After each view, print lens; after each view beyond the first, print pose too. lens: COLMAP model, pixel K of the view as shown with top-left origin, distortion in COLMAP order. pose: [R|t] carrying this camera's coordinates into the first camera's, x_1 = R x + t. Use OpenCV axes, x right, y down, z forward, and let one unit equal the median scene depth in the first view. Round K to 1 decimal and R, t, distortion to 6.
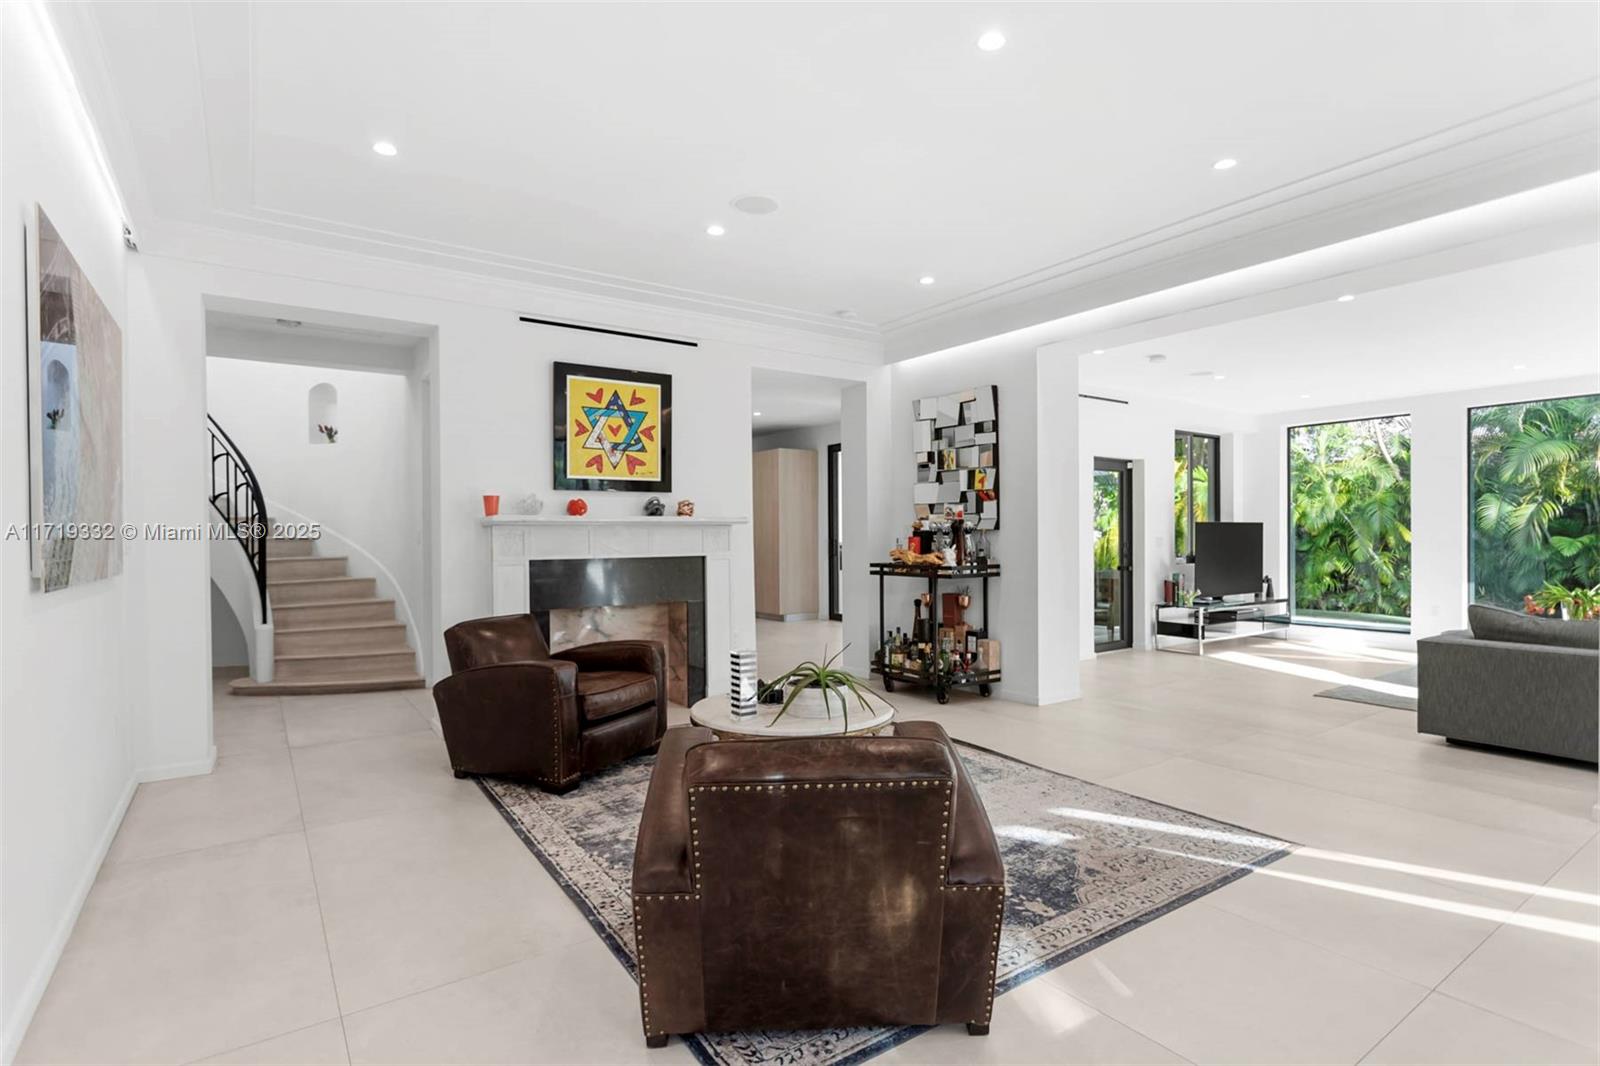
lens RADIAL K [[798.2, 0, 804.9], [0, 798.2, 535.8], [0, 0, 1]] dist [0.000578, 0.000390]
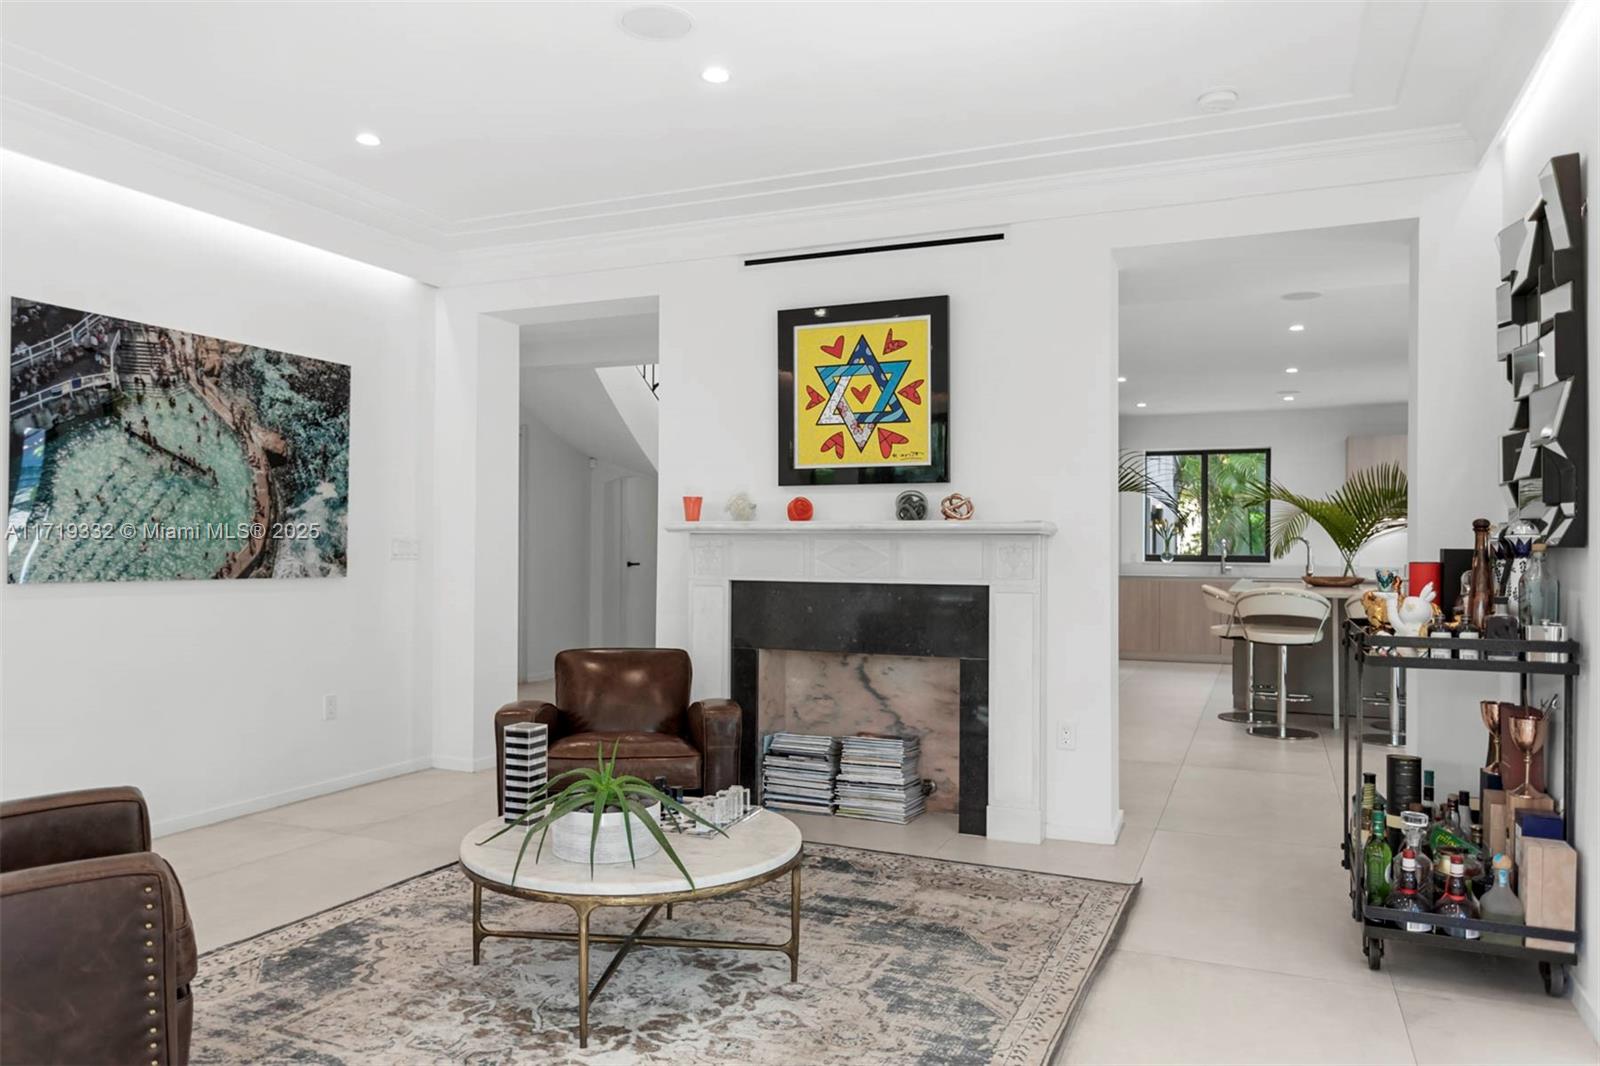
lens RADIAL K [[1100.6, 0, 800.4], [0, 1100.6, 534.2], [0, 0, 1]] dist [0.017886, -0.002419]
pose [[0.519221, 0.000611, -0.854640, 0.539487], [-0.013160, 0.999887, -0.007280, -0.005705], [0.854539, 0.015027, 0.519170, 0.473724]]
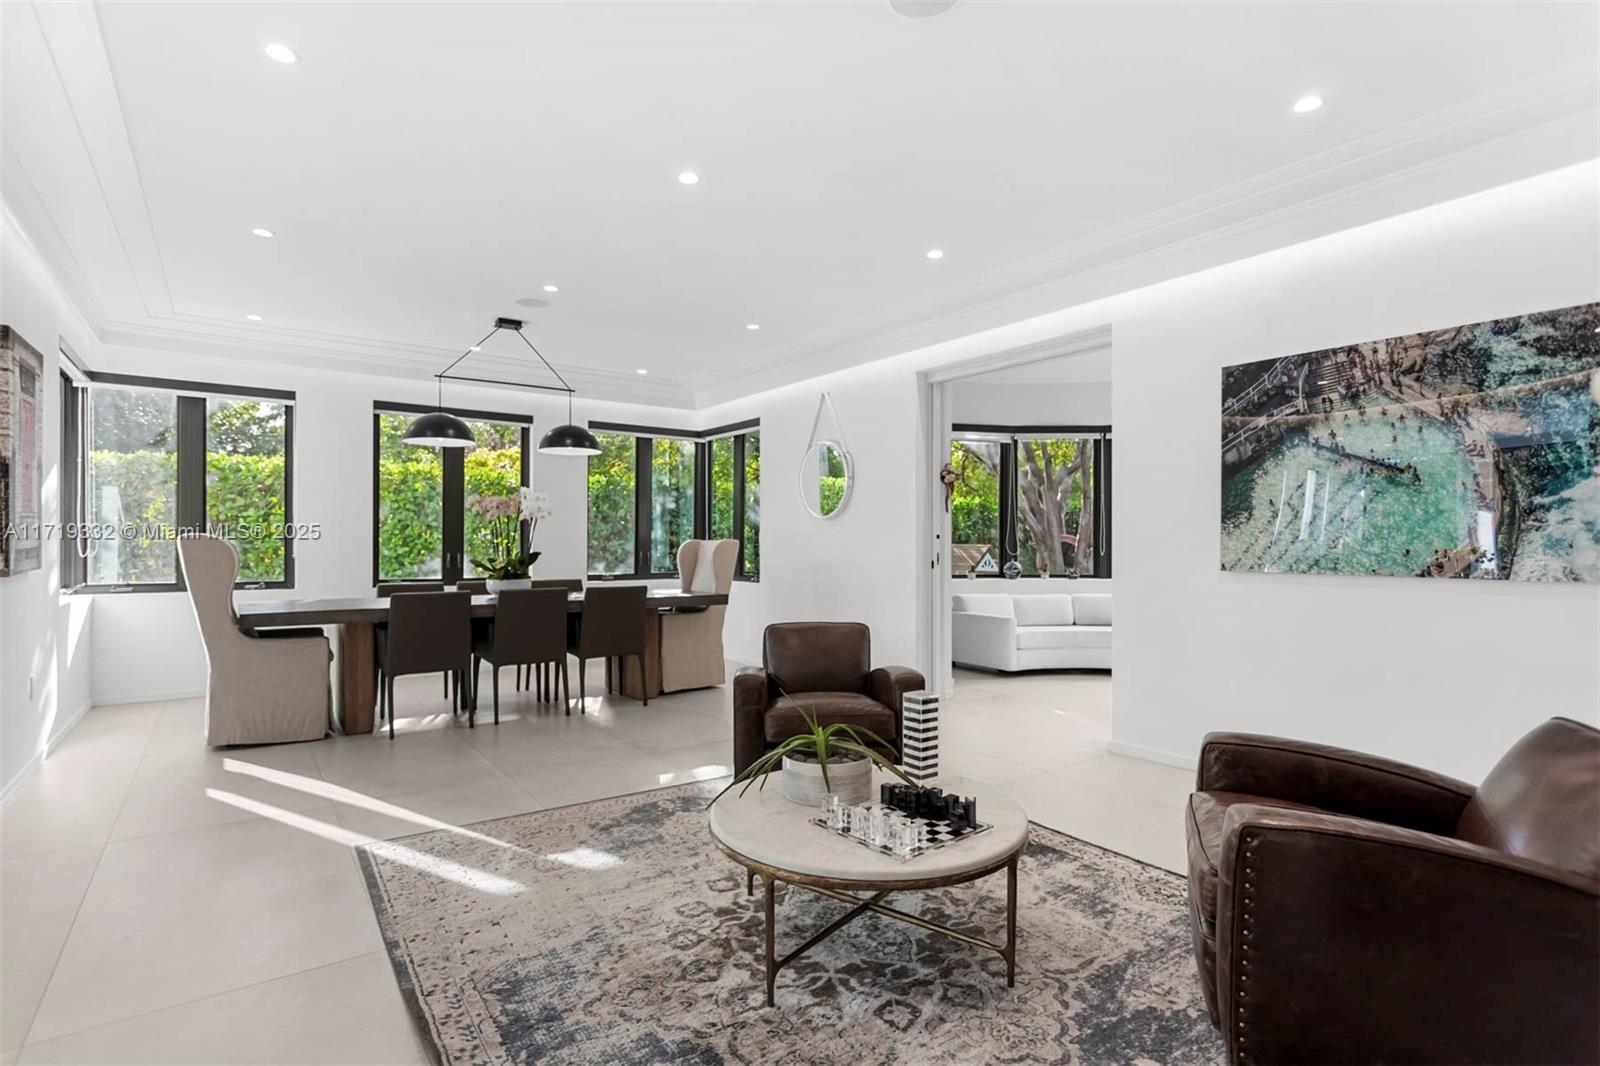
lens RADIAL K [[798.2, 0, 801.8], [0, 798.2, 539.2], [0, 0, 1]] dist [0.000578, 0.000390]
pose [[-0.999958, 0.007149, -0.005700, 0.026836], [0.007168, 0.999969, -0.003299, -0.001130], [0.005676, -0.003339, -0.999978, 1.167543]]
